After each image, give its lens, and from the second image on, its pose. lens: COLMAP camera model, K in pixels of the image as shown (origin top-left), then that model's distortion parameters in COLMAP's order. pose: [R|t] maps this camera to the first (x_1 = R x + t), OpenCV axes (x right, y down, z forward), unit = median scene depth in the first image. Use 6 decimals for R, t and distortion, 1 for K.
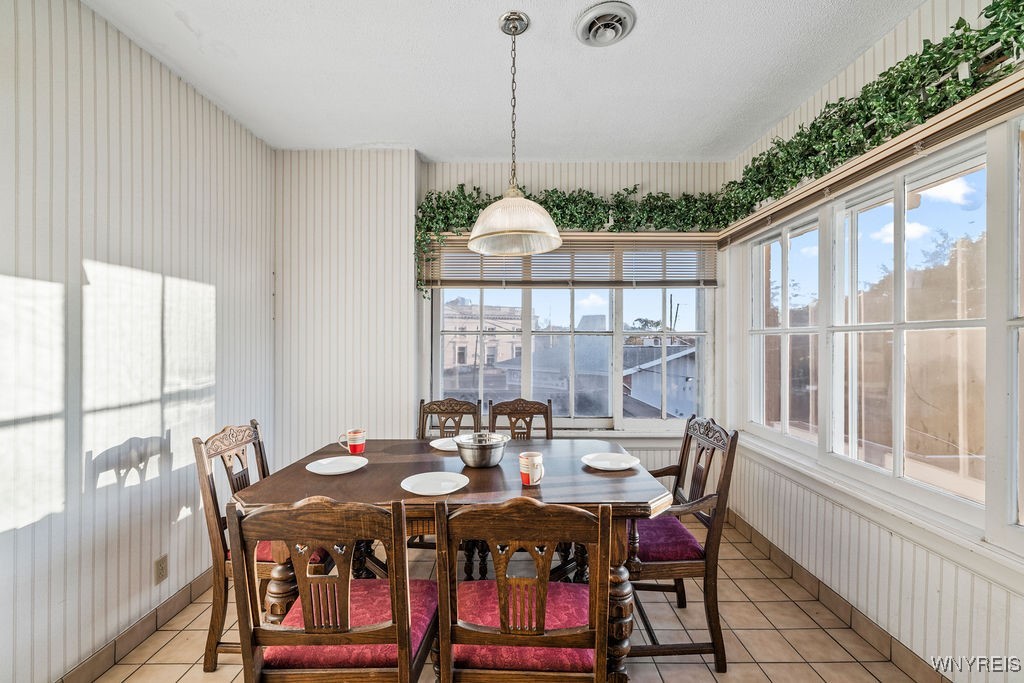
lens RADIAL K [[434.5, 0, 514.0], [0, 434.5, 343.7], [0, 0, 1]] dist [0.003887, 0.000403]
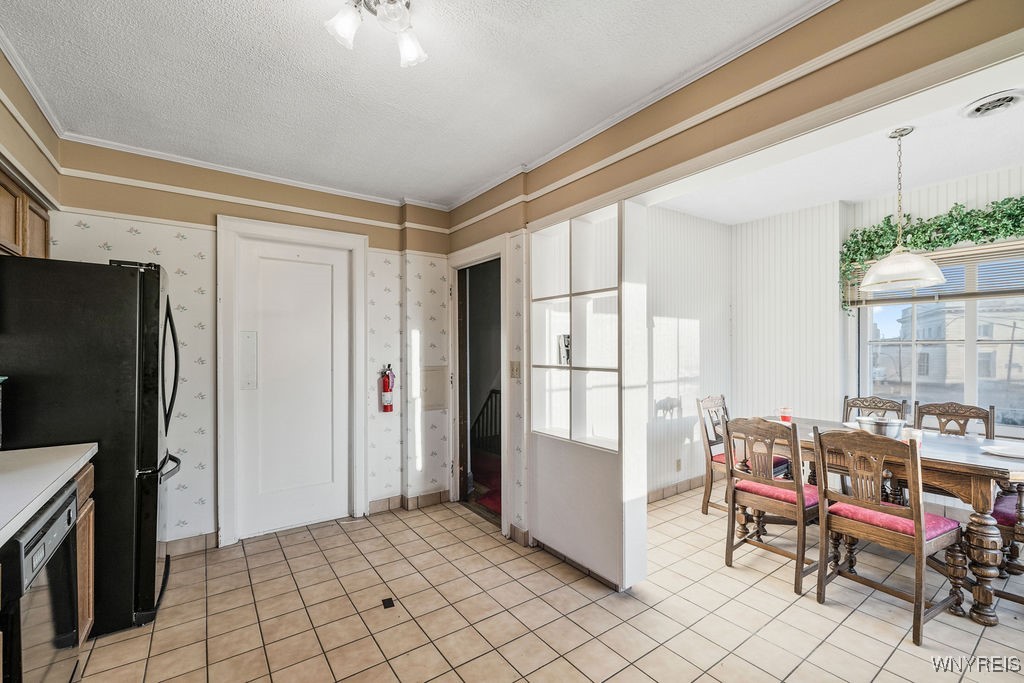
lens RADIAL K [[434.5, 0, 513.9], [0, 434.5, 348.2], [0, 0, 1]] dist [0.003887, 0.000403]
pose [[0.584568, -0.005194, -0.811328, 0.355989], [0.002404, 0.999986, -0.004669, -0.012067], [0.811341, 0.000779, 0.584573, -0.747025]]
